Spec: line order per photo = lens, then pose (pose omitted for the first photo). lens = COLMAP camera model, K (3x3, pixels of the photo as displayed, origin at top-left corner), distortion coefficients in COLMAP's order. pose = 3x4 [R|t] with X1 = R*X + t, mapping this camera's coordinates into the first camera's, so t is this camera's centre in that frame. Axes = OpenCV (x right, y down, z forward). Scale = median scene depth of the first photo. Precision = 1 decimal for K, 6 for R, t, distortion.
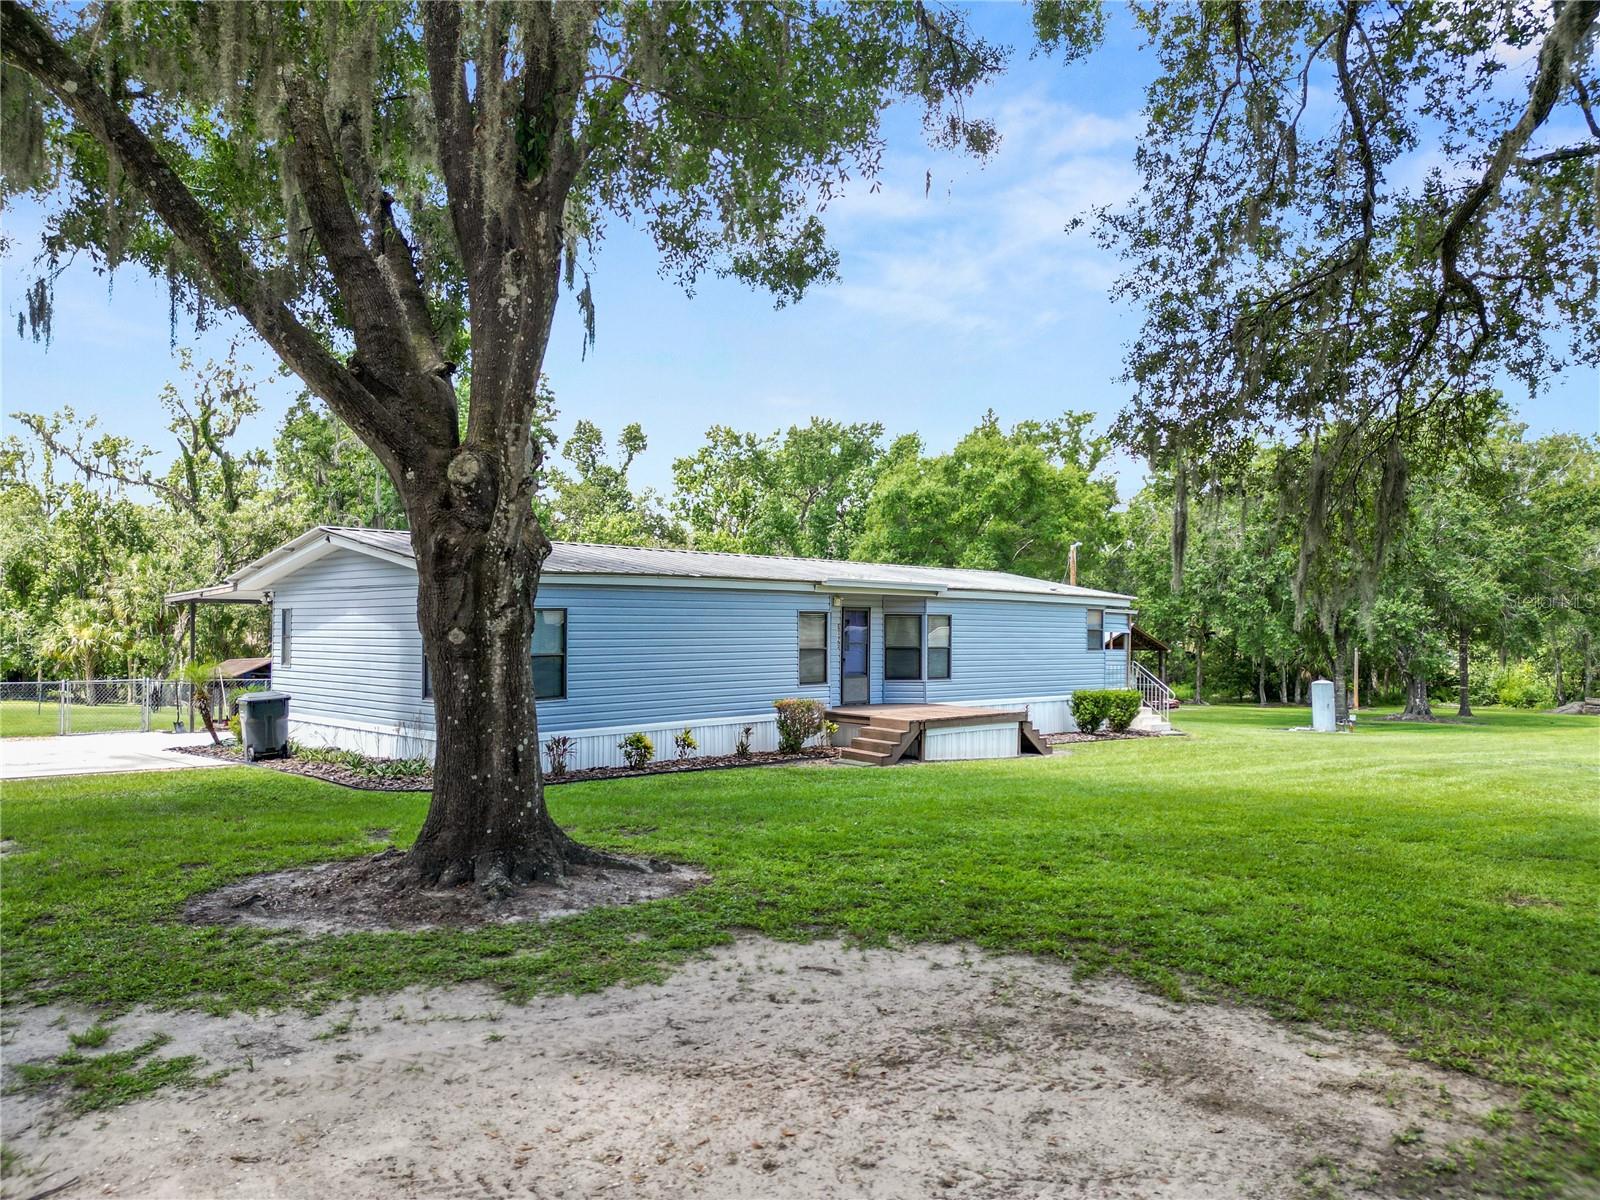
lens RADIAL K [[1132.3, 0, 812.2], [0, 1132.3, 598.0], [0, 0, 1]] dist [0.033846, -0.005458]
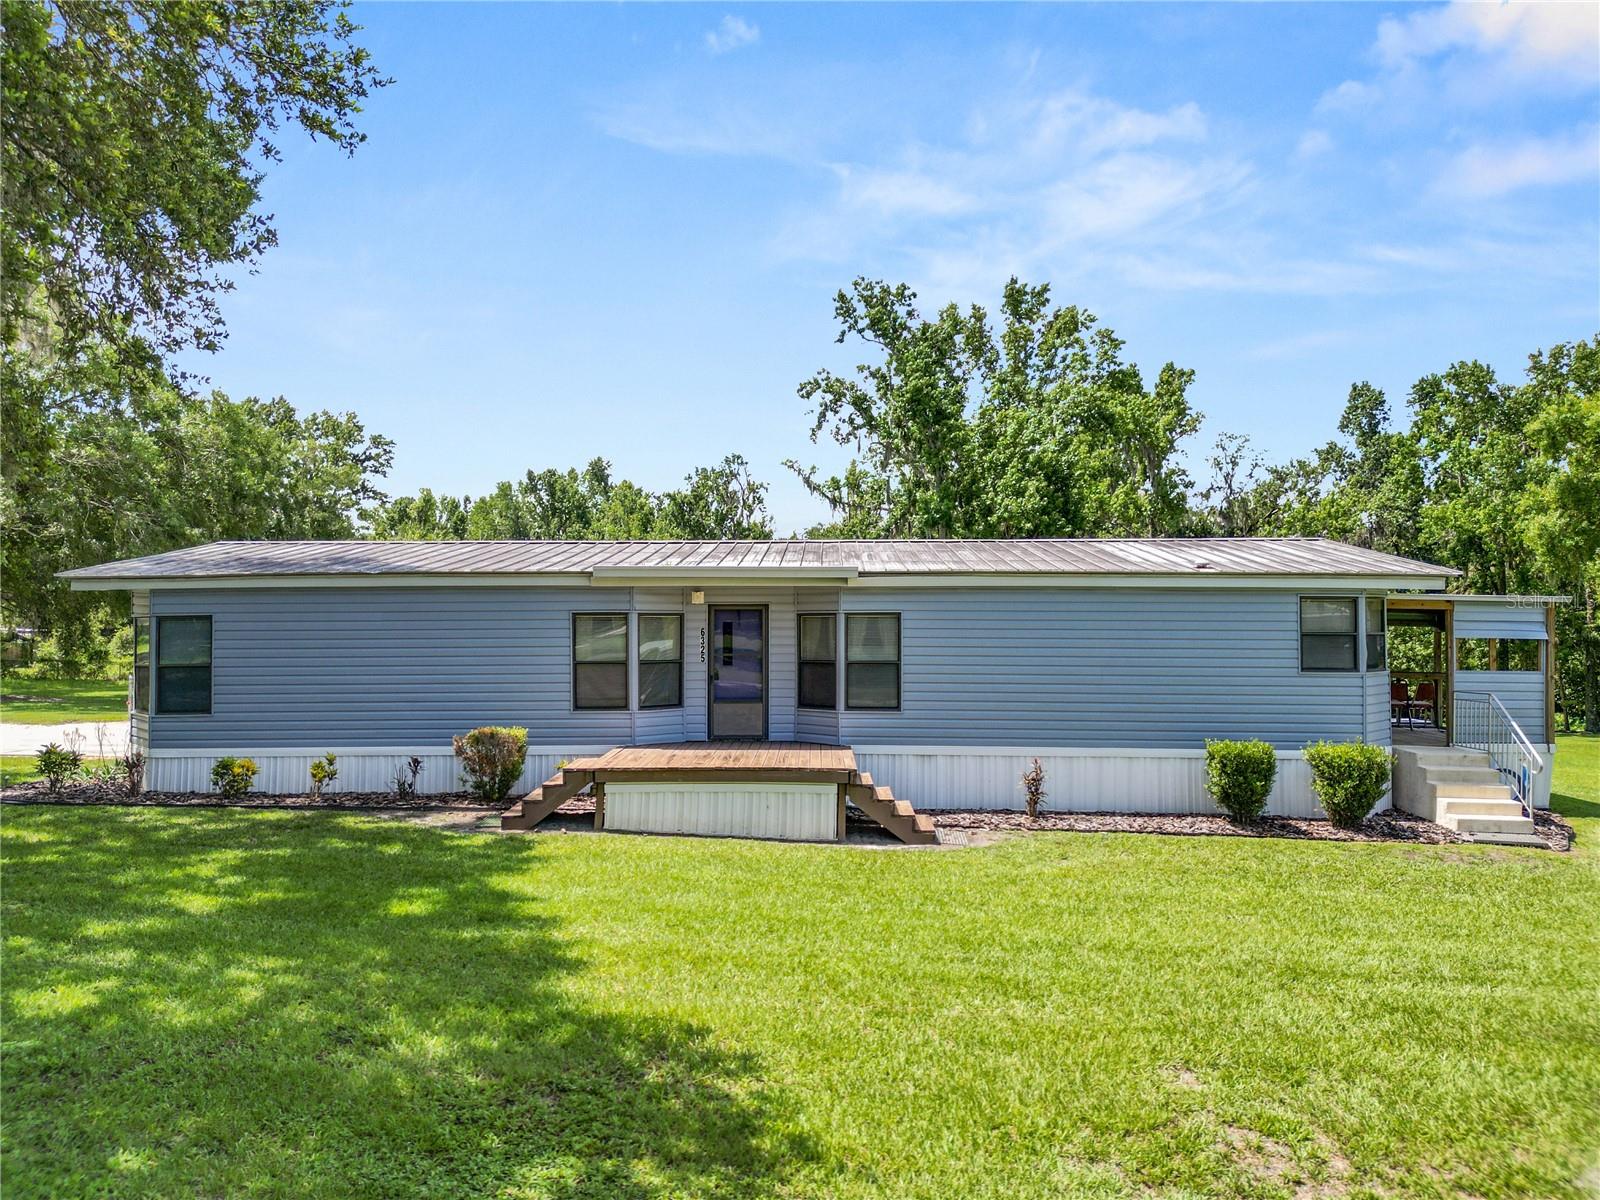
lens RADIAL K [[1132.3, 0, 798.5], [0, 1132.3, 598.5], [0, 0, 1]] dist [0.033846, -0.005458]
pose [[0.676114, -0.032517, -0.736080, 0.607586], [0.029760, 0.999416, -0.016815, 0.018239], [0.736196, -0.010537, 0.676686, 0.556901]]
